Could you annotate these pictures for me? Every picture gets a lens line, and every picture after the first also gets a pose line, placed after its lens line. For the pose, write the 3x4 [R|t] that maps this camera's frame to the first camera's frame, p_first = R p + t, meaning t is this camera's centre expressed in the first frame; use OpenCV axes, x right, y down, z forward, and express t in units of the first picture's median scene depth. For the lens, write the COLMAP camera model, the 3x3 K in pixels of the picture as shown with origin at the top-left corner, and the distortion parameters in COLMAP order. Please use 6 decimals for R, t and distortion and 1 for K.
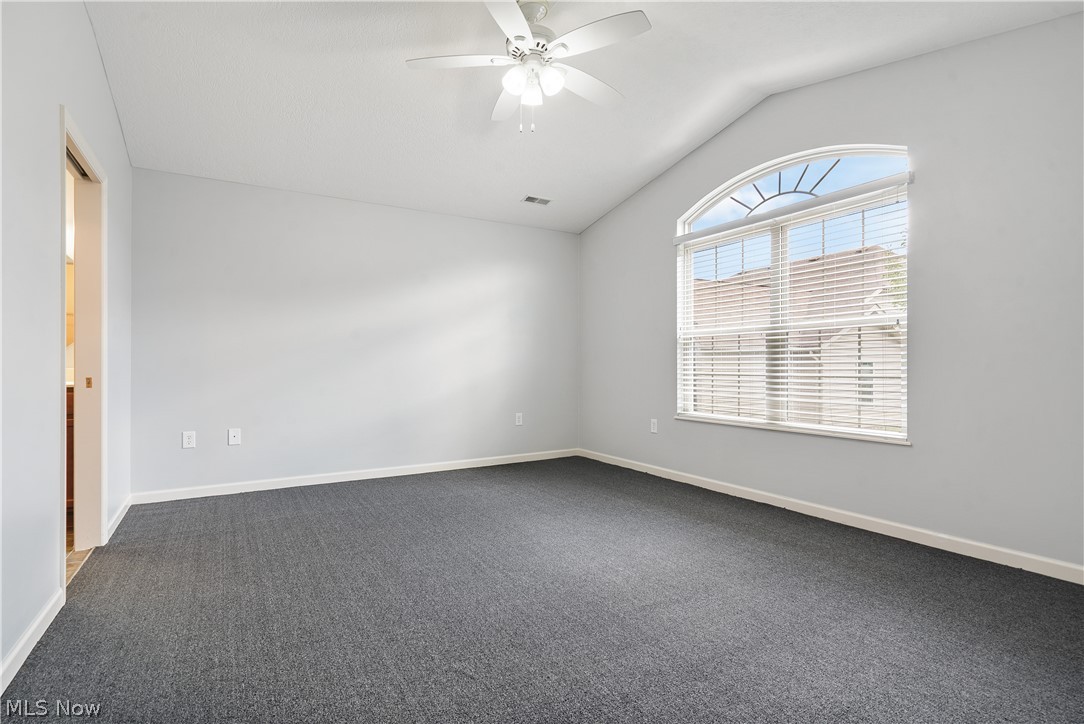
lens RADIAL K [[528.1, 0, 540.0], [0, 528.1, 360.1], [0, 0, 1]] dist [-0.004083, -0.000651]
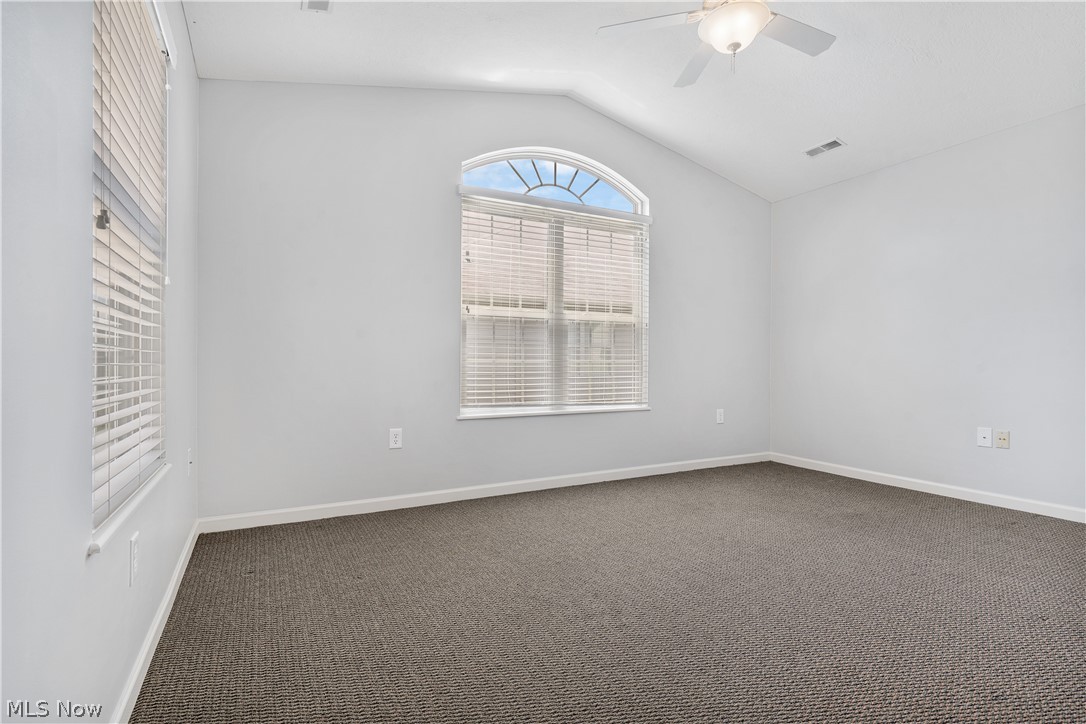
lens RADIAL K [[529.1, 0, 540.9], [0, 529.1, 360.1], [0, 0, 1]] dist [-0.004083, -0.000651]
pose [[0.051042, -0.014521, 0.998591, -0.576828], [-0.020970, 0.999658, 0.015608, 0.009038], [-0.998476, -0.021737, 0.050720, 0.962046]]
